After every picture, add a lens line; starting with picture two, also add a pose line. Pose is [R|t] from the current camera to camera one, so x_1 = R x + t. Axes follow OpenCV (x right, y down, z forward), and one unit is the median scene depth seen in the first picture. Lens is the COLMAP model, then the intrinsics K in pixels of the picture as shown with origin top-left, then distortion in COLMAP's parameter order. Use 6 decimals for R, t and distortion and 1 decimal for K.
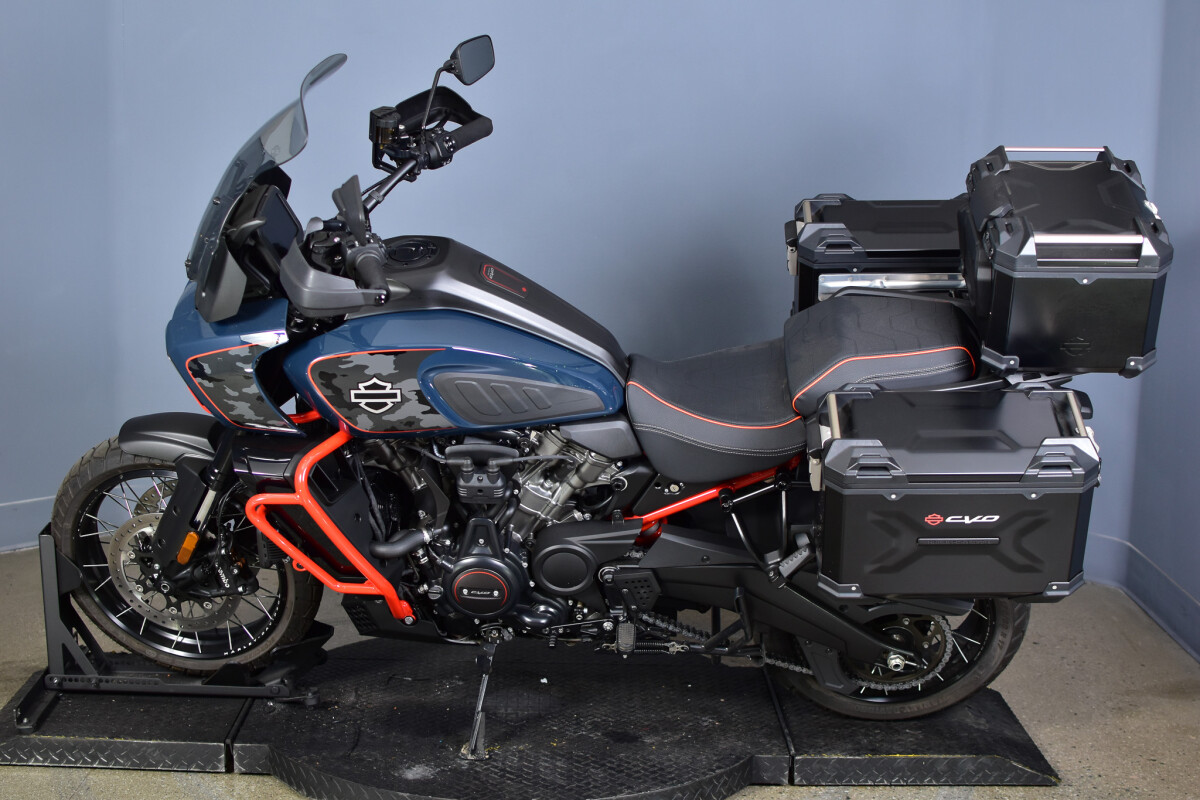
lens RADIAL K [[1834.7, 0, 600.0], [0, 1834.7, 400.0], [0, 0, 1]] dist [-0.159286, 0.099890]
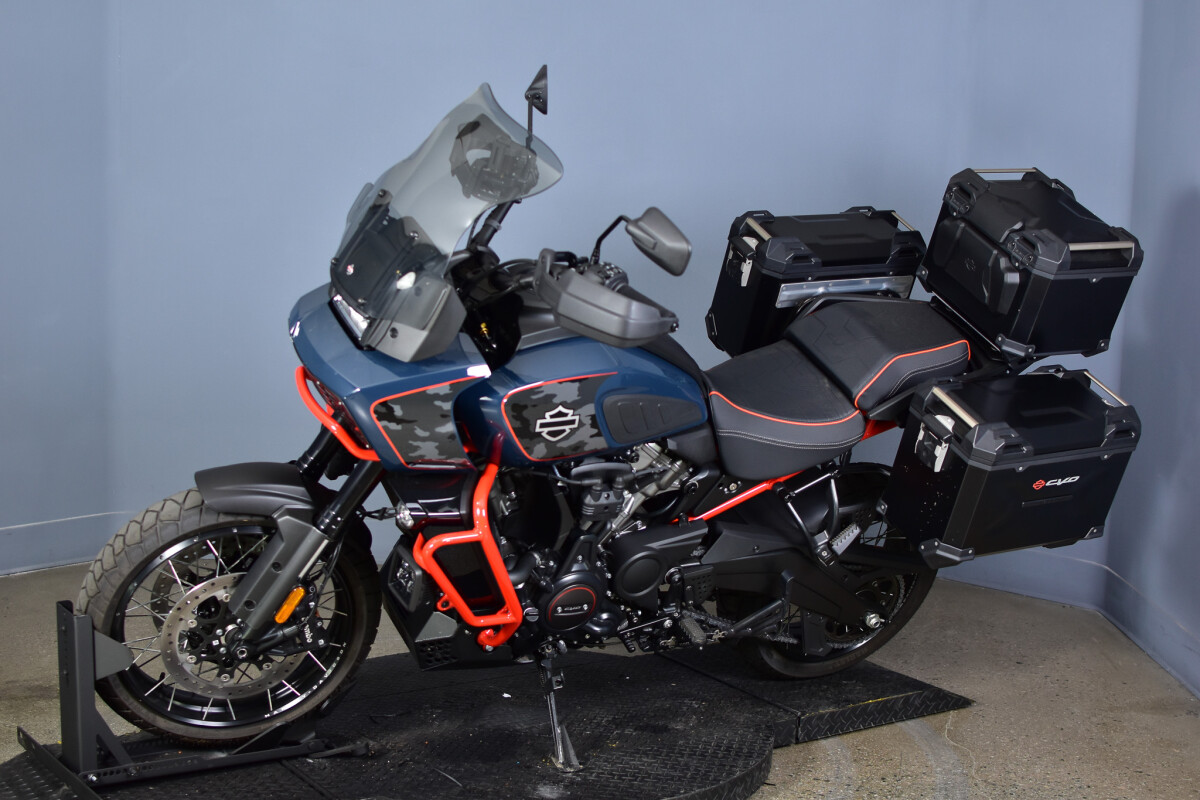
lens RADIAL K [[1834.7, 0, 600.0], [0, 1834.7, 400.0], [0, 0, 1]] dist [-0.159286, 0.099890]
pose [[0.845802, -0.078462, 0.527696, -0.627939], [0.077126, 0.996718, 0.024579, -0.037873], [-0.527893, 0.019910, 0.849078, 0.126373]]
